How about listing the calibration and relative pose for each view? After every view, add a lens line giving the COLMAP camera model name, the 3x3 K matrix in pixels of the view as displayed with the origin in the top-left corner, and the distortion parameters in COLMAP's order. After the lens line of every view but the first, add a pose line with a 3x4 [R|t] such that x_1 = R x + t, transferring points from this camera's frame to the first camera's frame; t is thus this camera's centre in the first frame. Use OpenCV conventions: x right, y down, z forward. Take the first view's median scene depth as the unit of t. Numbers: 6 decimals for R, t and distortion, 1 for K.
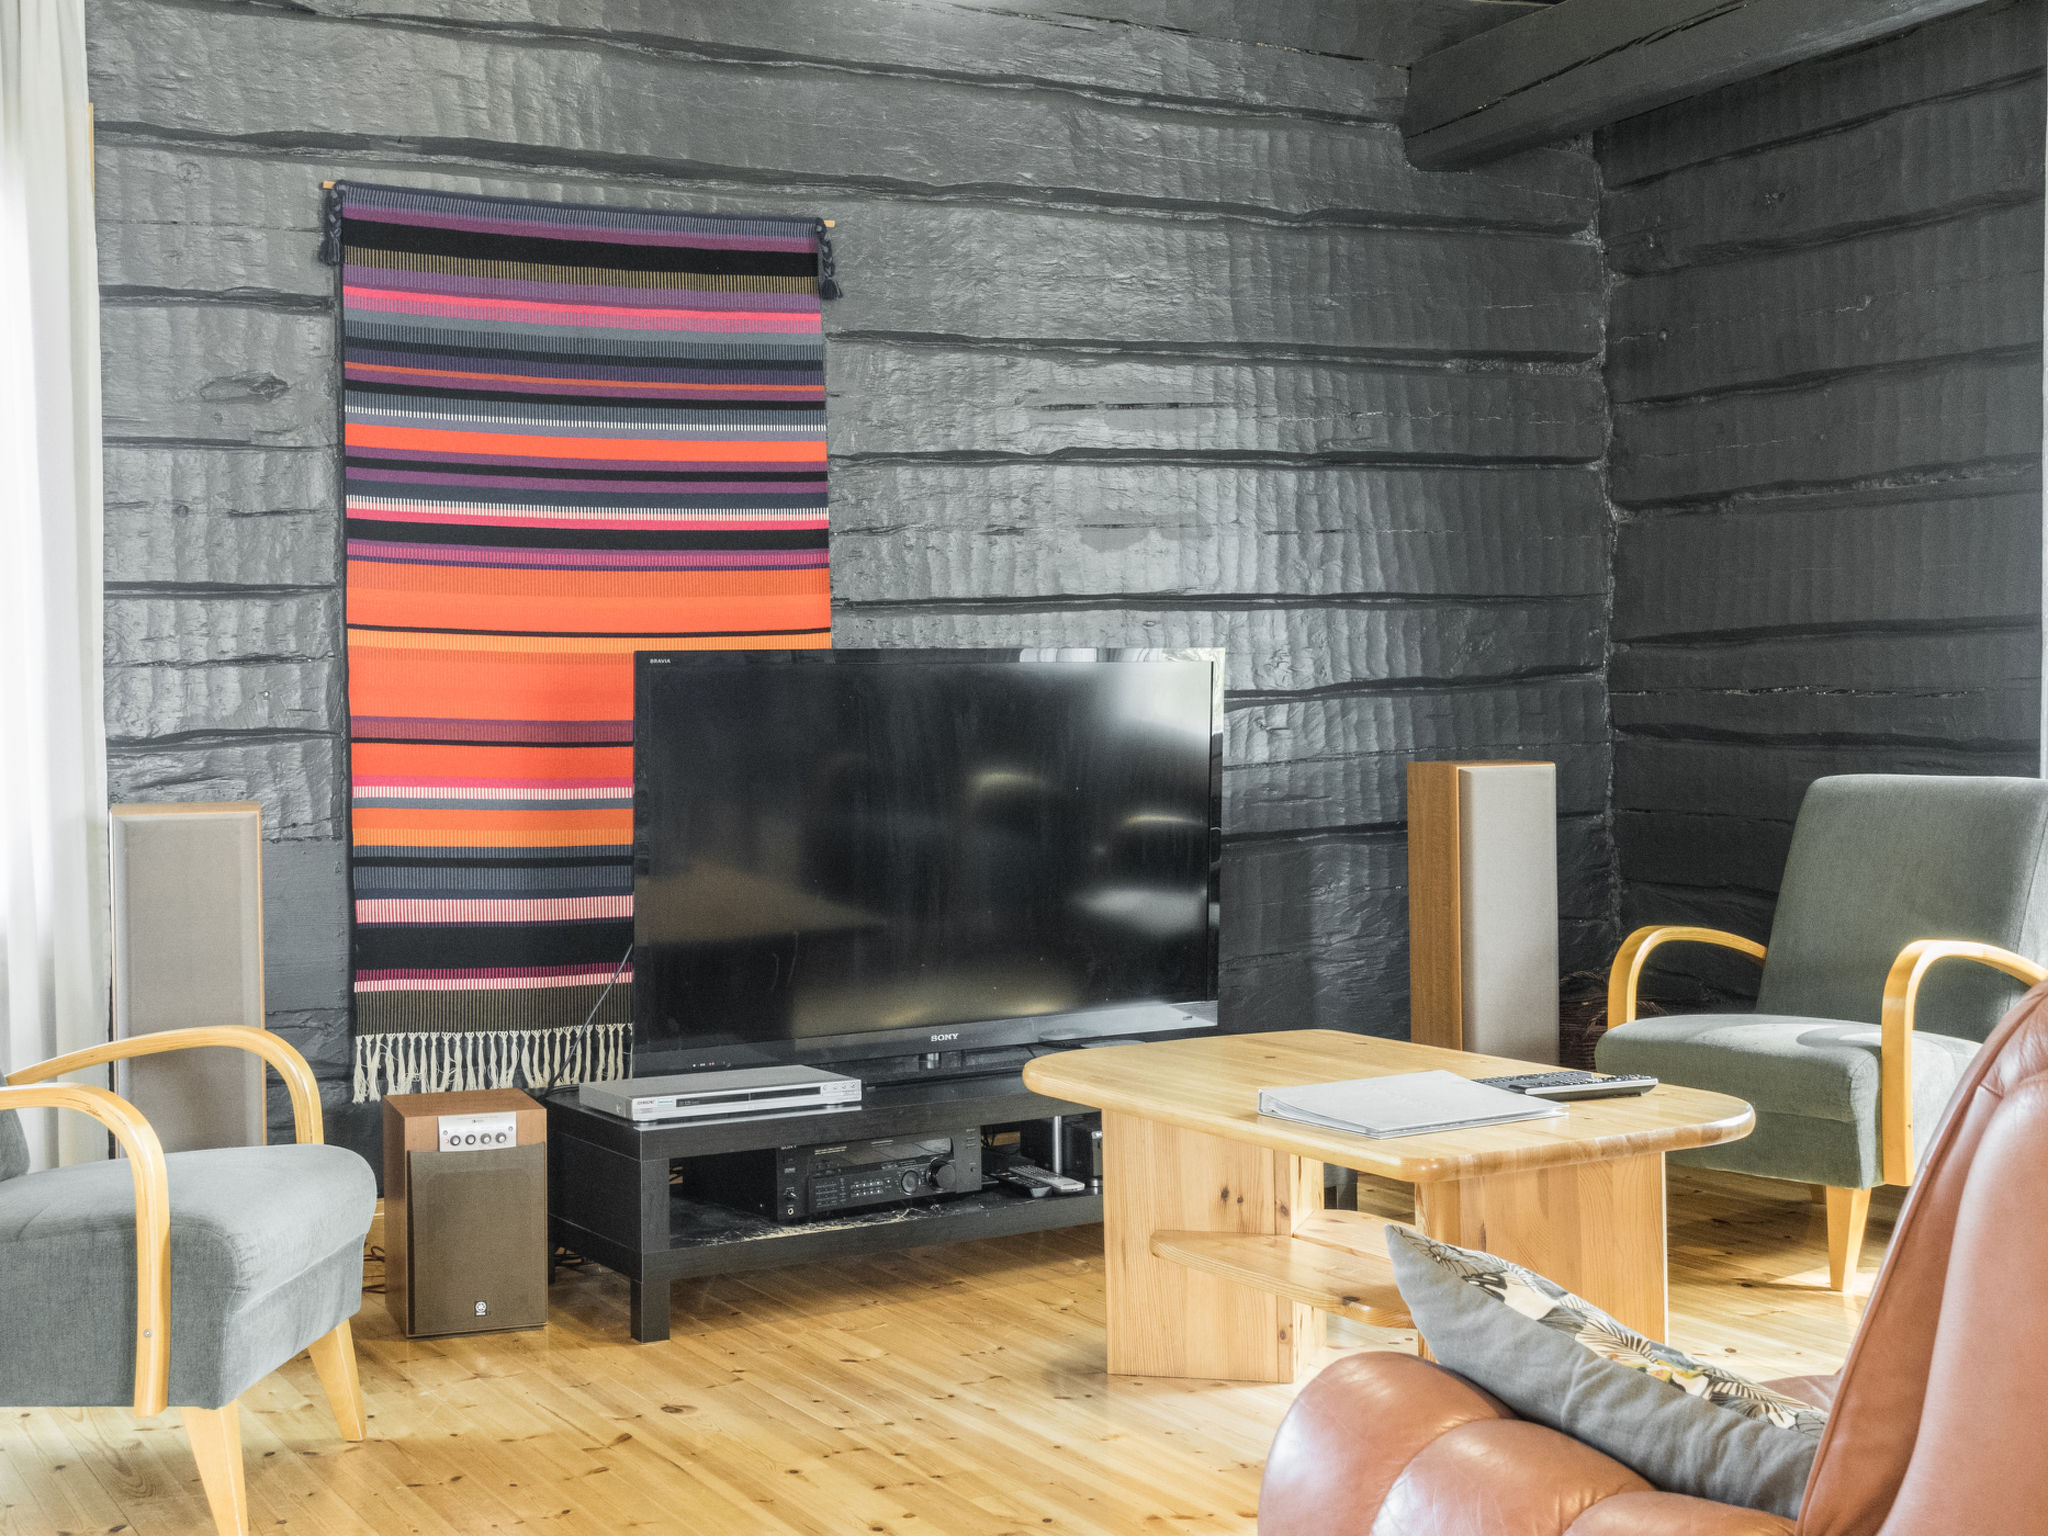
lens RADIAL K [[3146.7, 0, 1036.9], [0, 3146.7, 760.6], [0, 0, 1]] dist [0.009054, 0.000000]
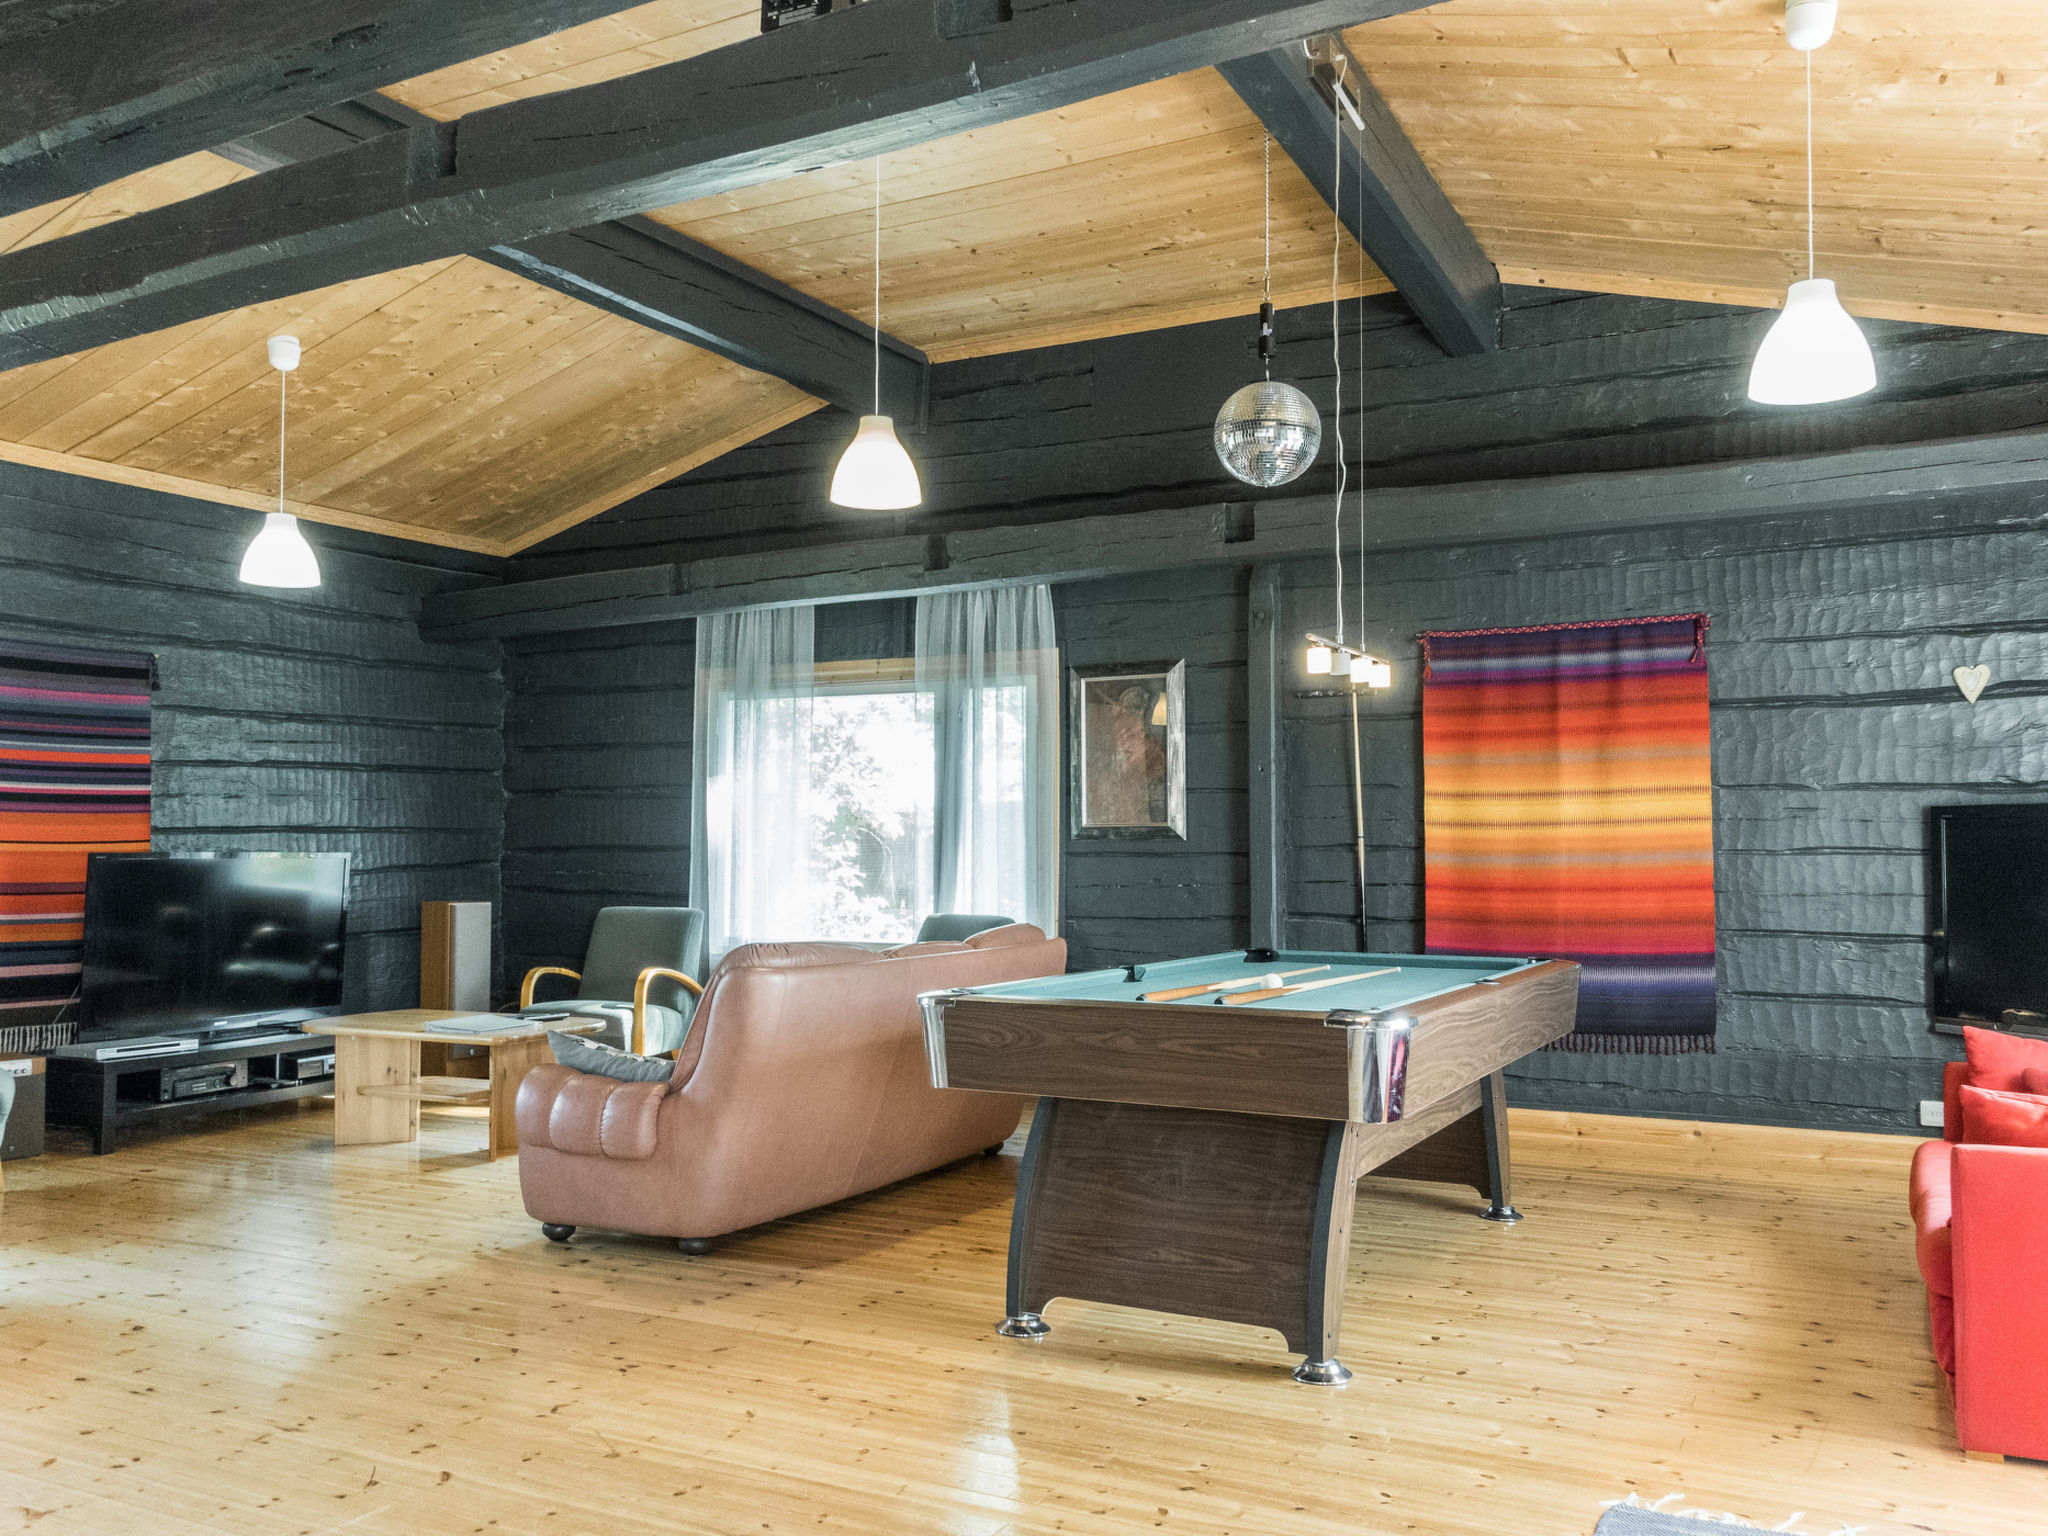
lens RADIAL K [[1652.6, 0, 1026.8], [0, 1652.6, 768.7], [0, 0, 1]] dist [0.005162, -0.001286]
pose [[0.863110, 0.039861, 0.503441, -0.115865], [-0.000046, 0.996886, -0.078852, -0.000953], [-0.505016, 0.068035, 0.860424, -0.285582]]
